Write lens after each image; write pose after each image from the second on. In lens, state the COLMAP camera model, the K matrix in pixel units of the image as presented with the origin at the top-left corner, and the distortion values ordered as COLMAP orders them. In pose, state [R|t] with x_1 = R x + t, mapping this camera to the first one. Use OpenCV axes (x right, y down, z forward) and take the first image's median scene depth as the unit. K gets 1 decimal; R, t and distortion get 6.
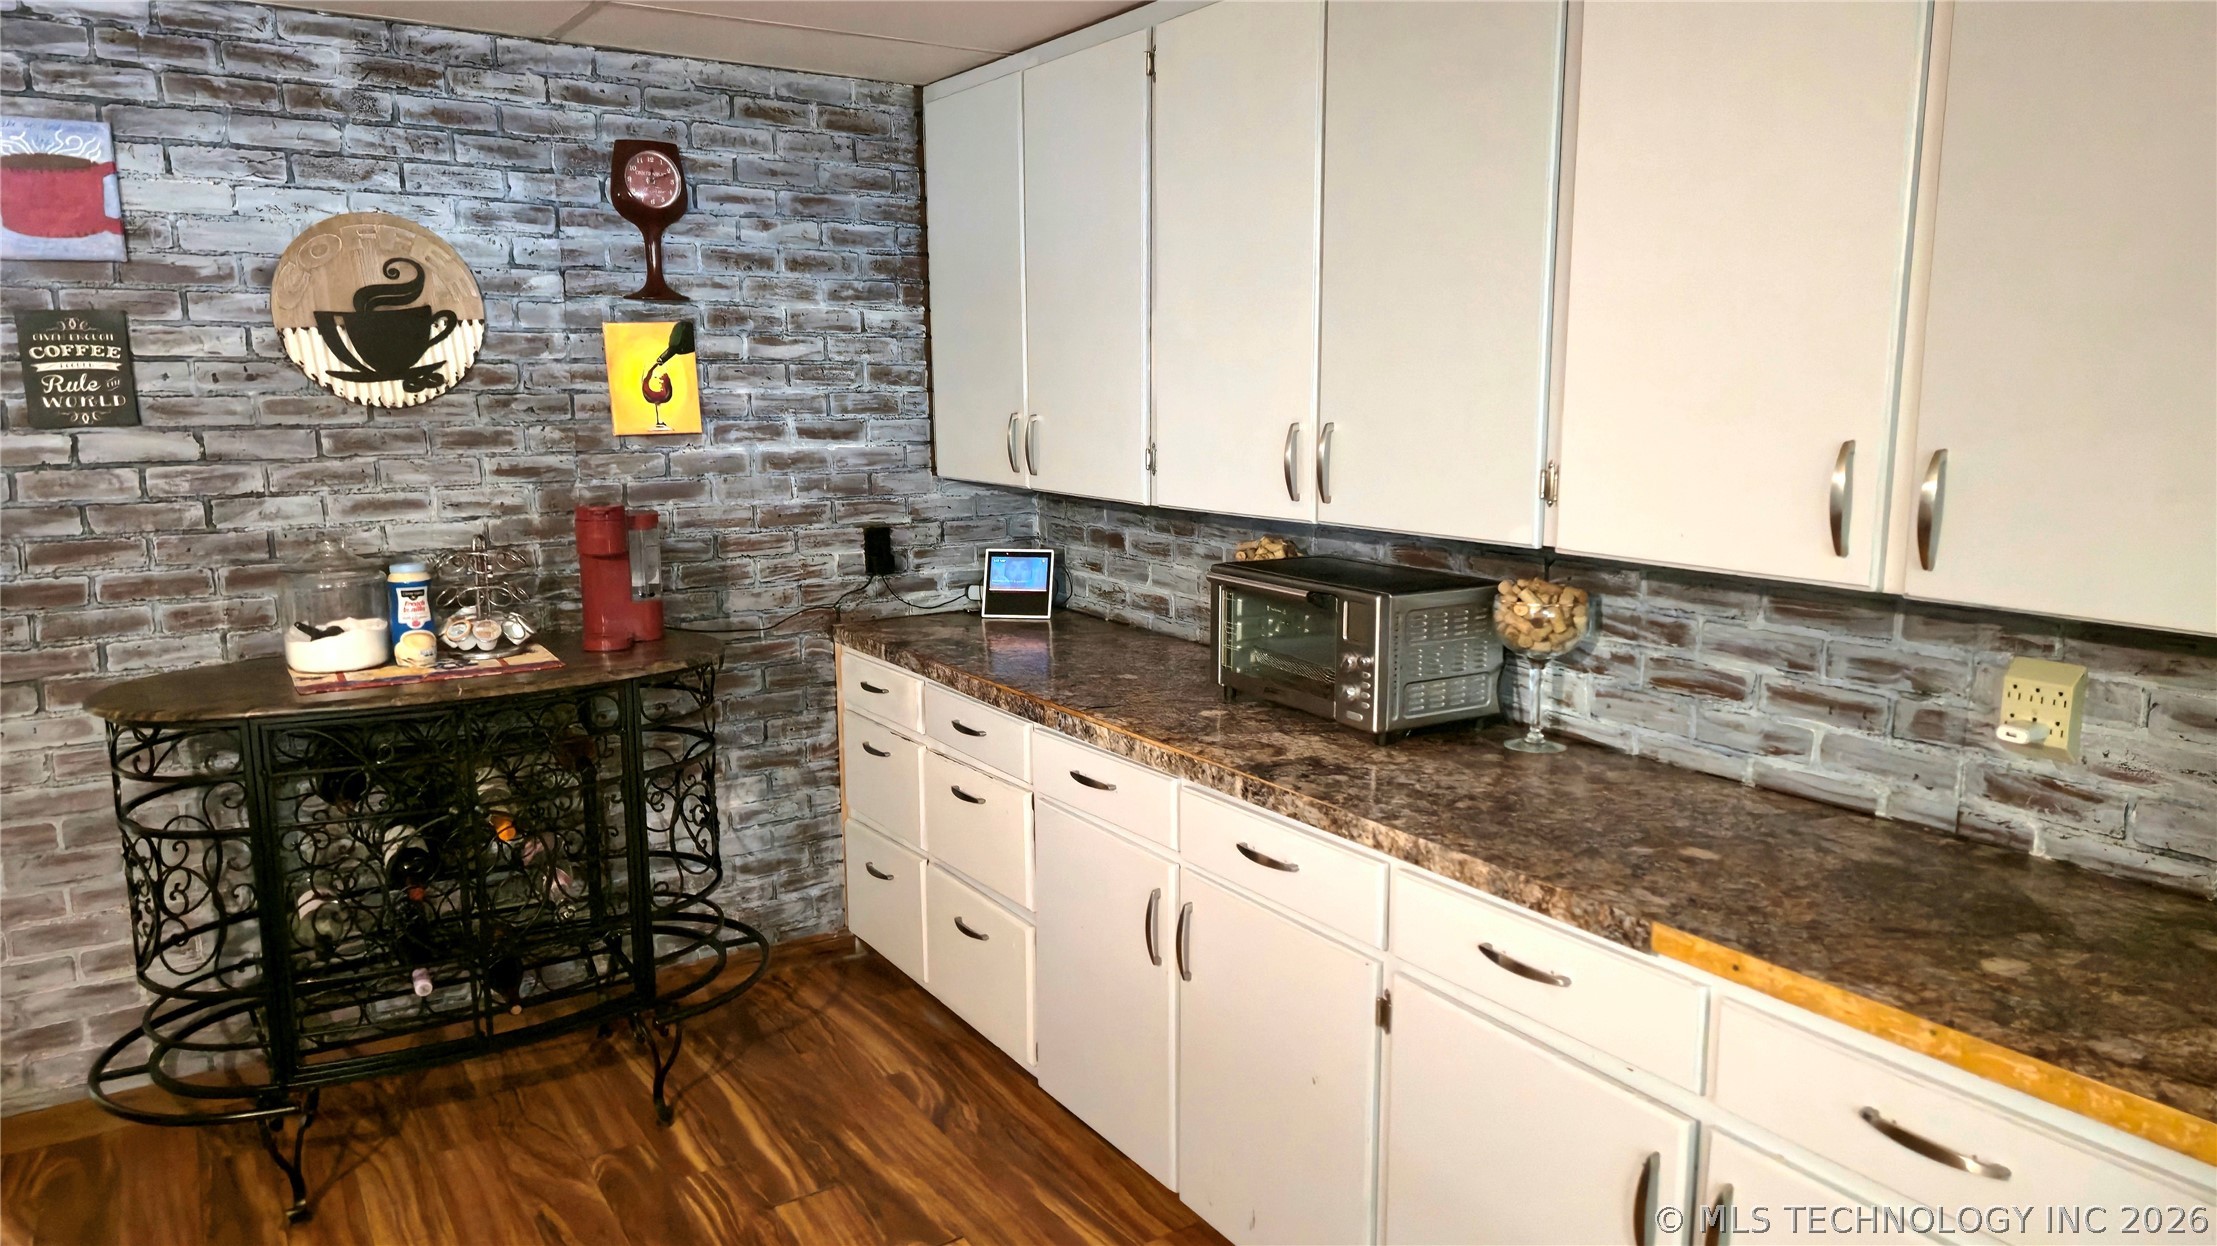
lens RADIAL K [[1464.3, 0, 1108.1], [0, 1464.3, 625.3], [0, 0, 1]] dist [0.065329, -0.066874]
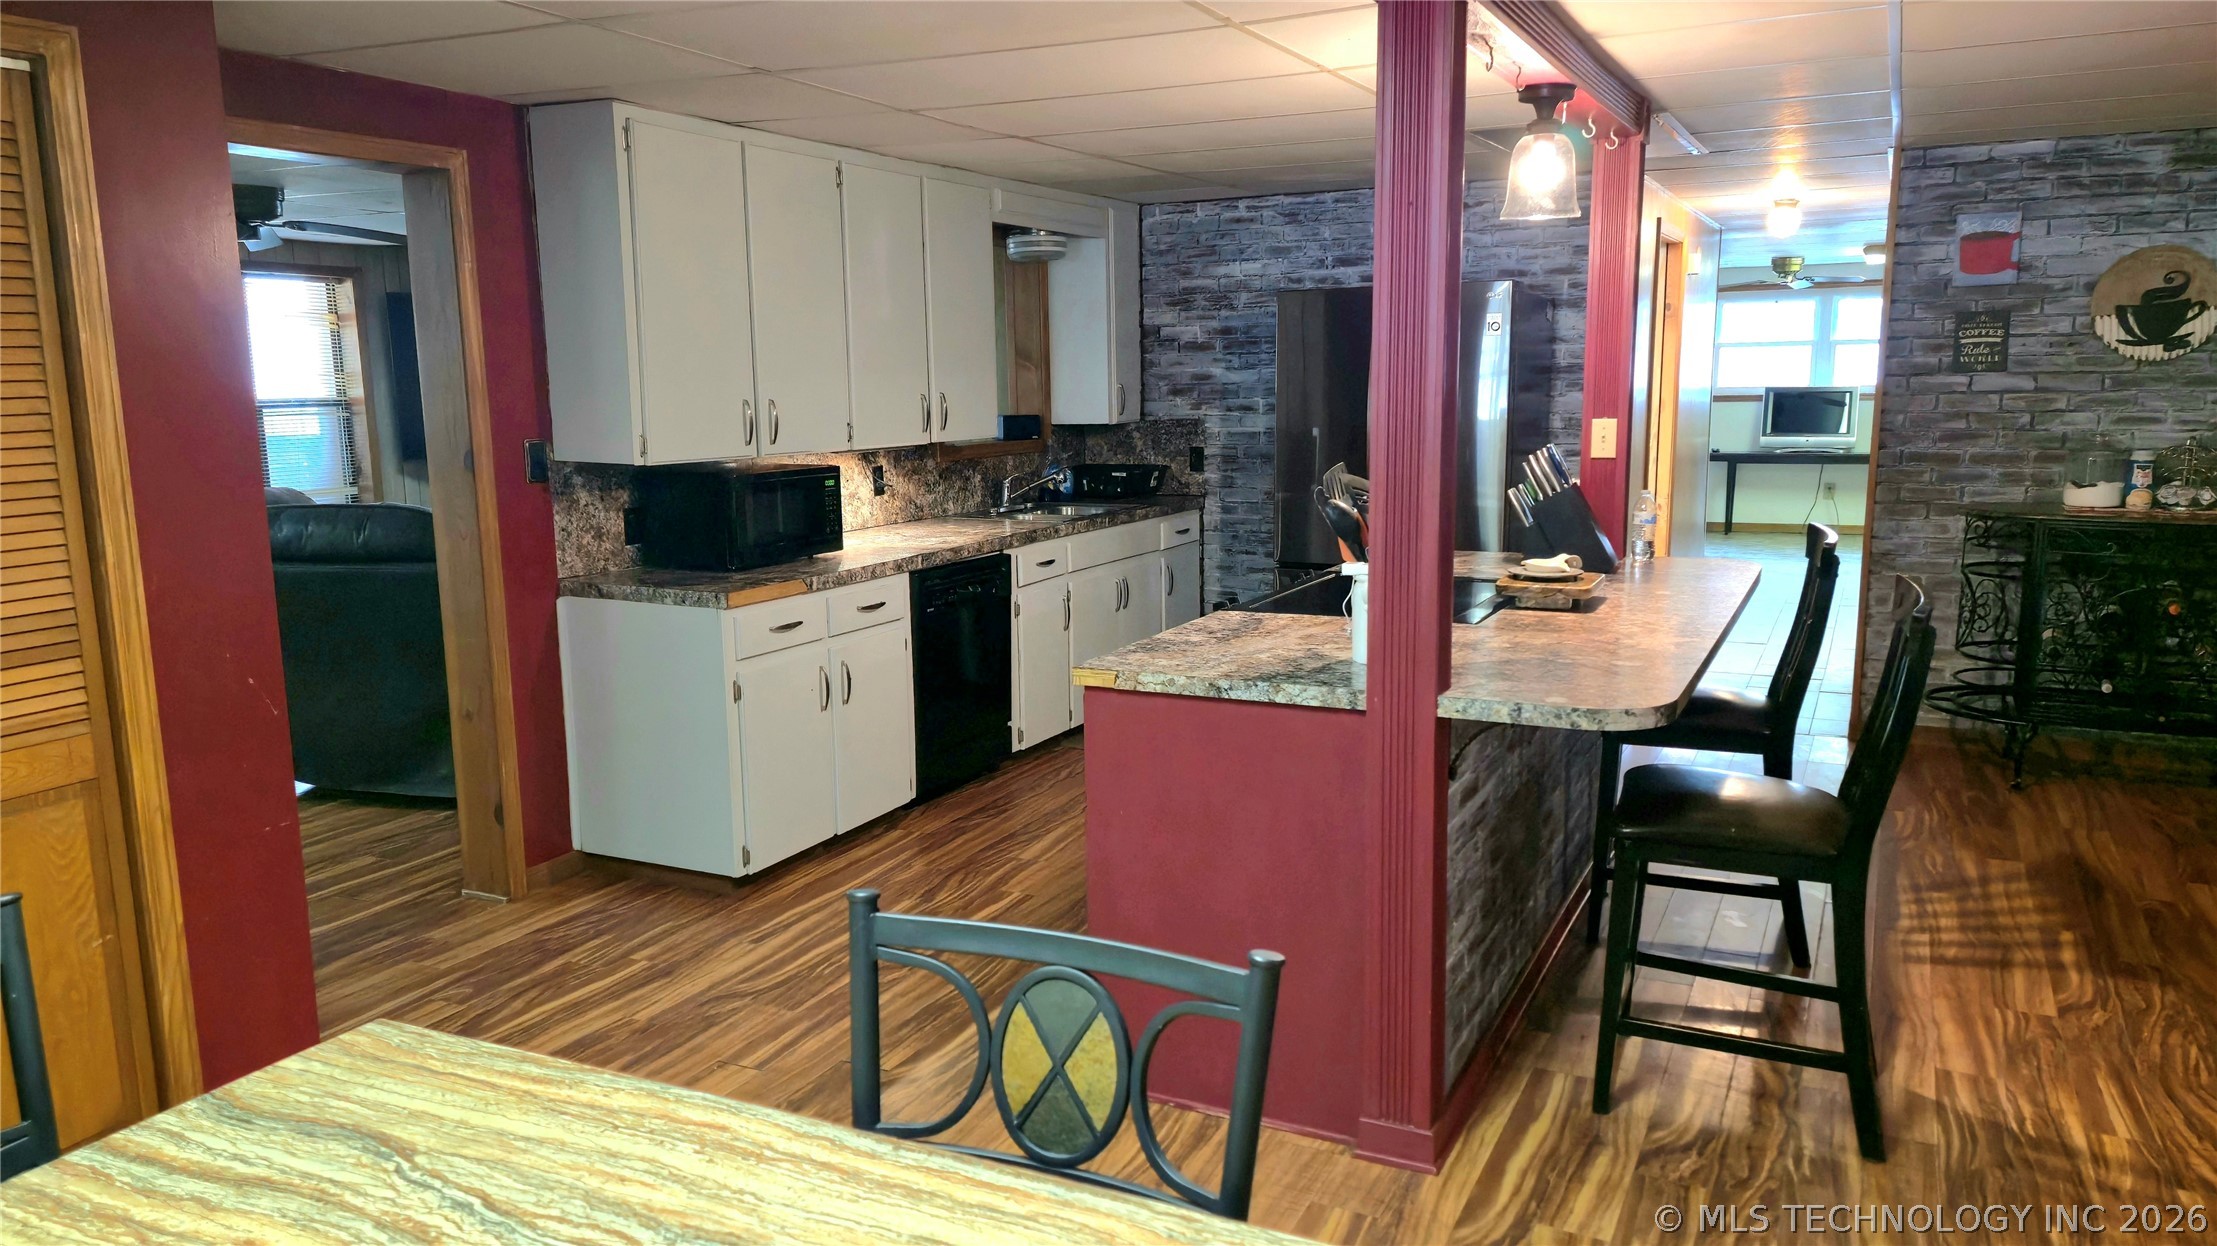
lens RADIAL K [[1551.3, 0, 1114.9], [0, 1551.3, 646.0], [0, 0, 1]] dist [0.072710, -0.063867]
pose [[0.513426, 0.148521, -0.845184, 0.483696], [-0.132508, 0.986817, 0.092915, 0.163575], [0.847842, 0.064288, 0.526337, -0.934180]]
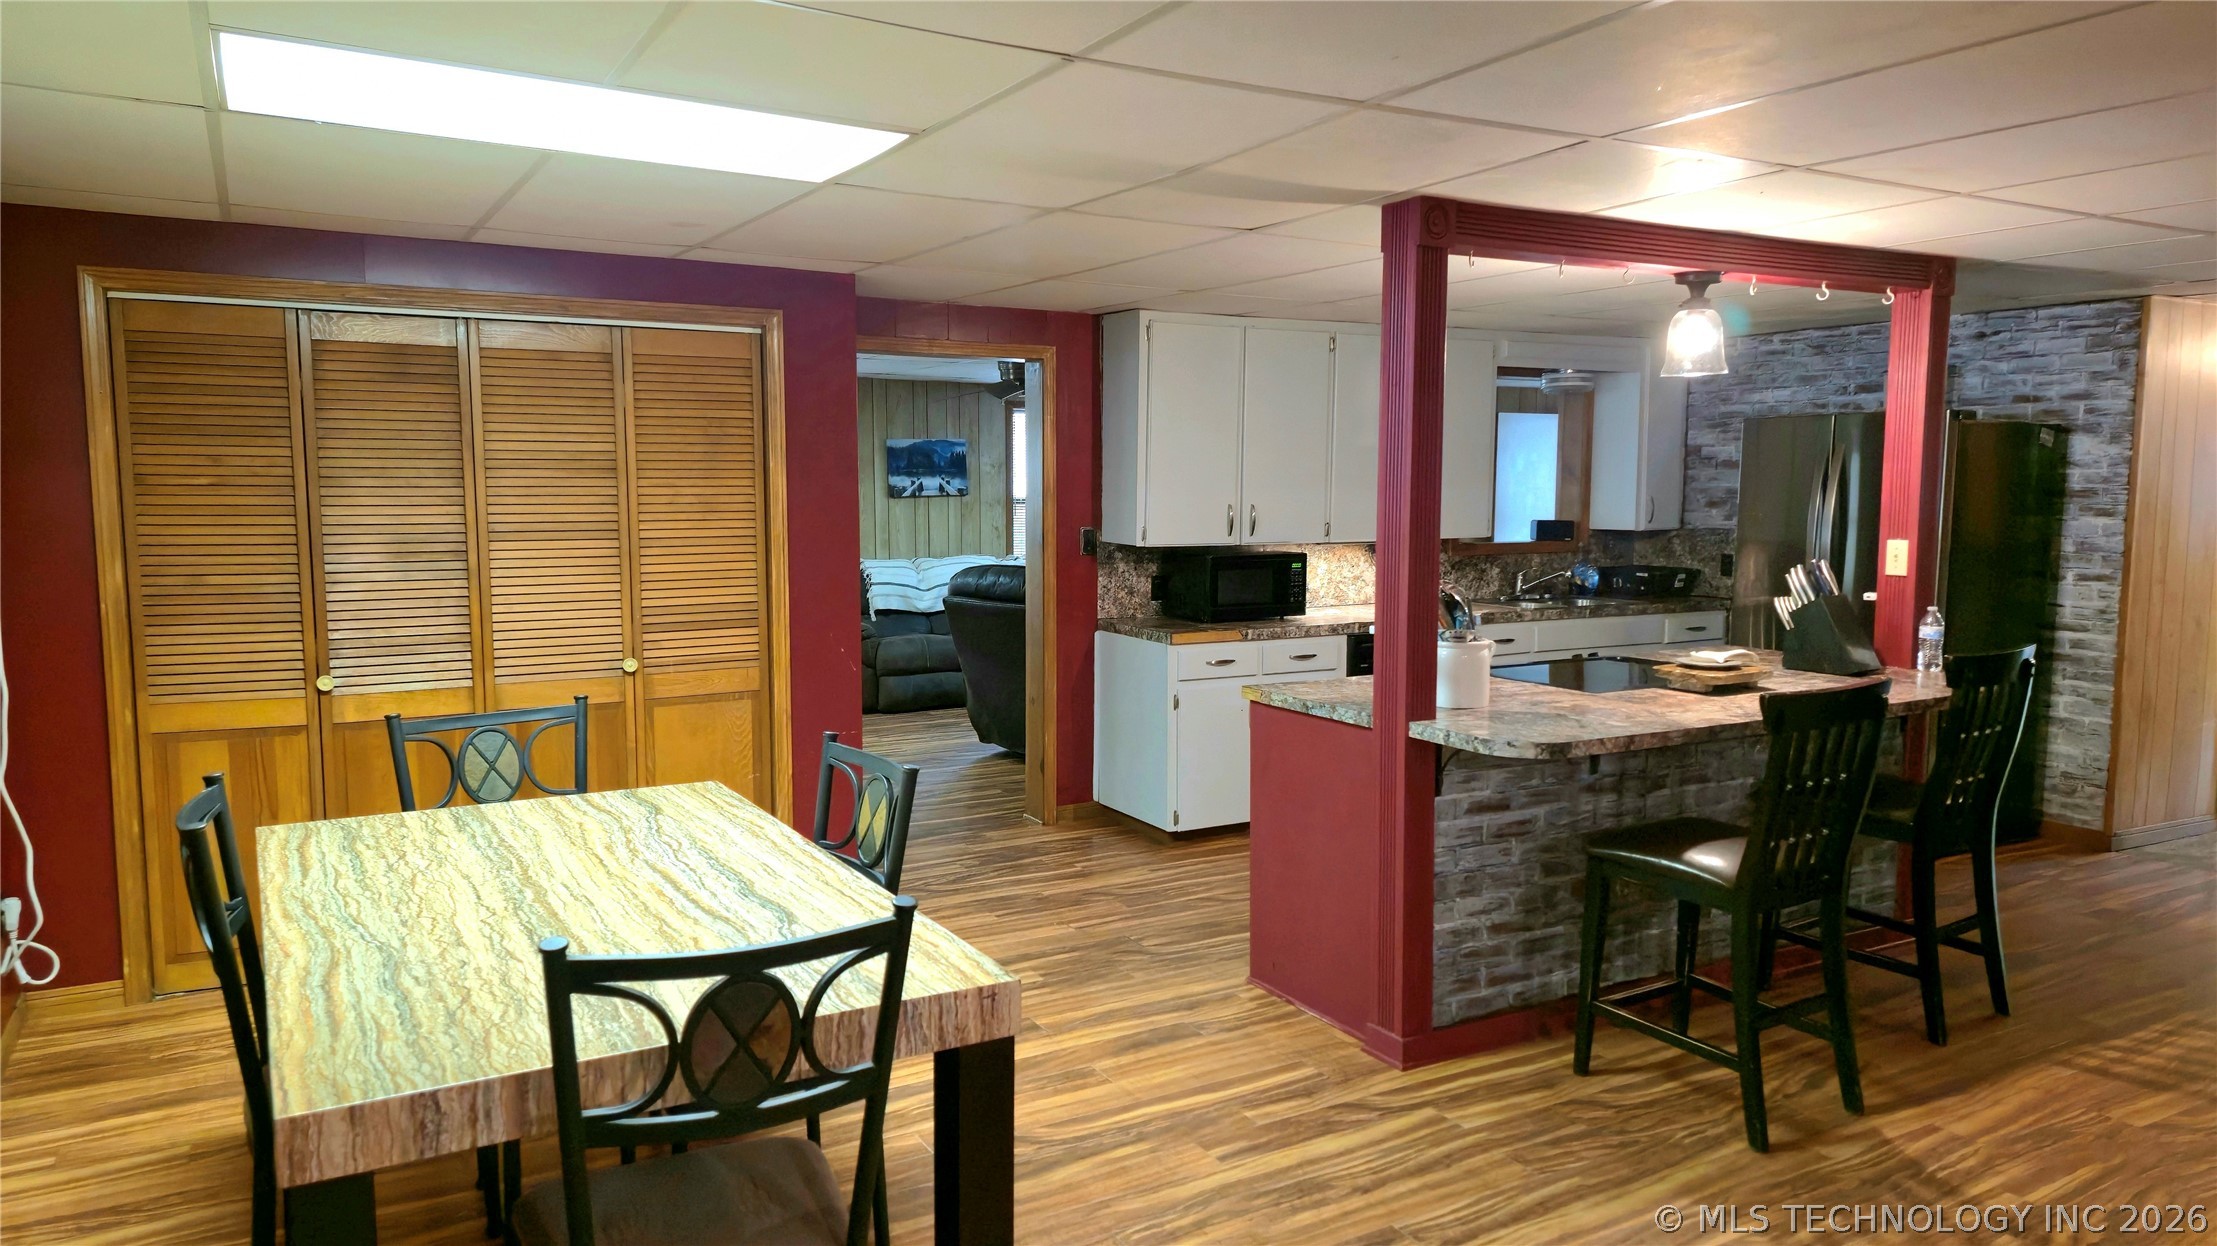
lens RADIAL K [[1464.3, 0, 1119.8], [0, 1464.3, 638.2], [0, 0, 1]] dist [0.065329, -0.066874]
pose [[-0.052462, 0.114315, -0.992058, 1.036030], [-0.168607, 0.978150, 0.121629, 0.074715], [0.984286, 0.173649, -0.032042, -0.499447]]
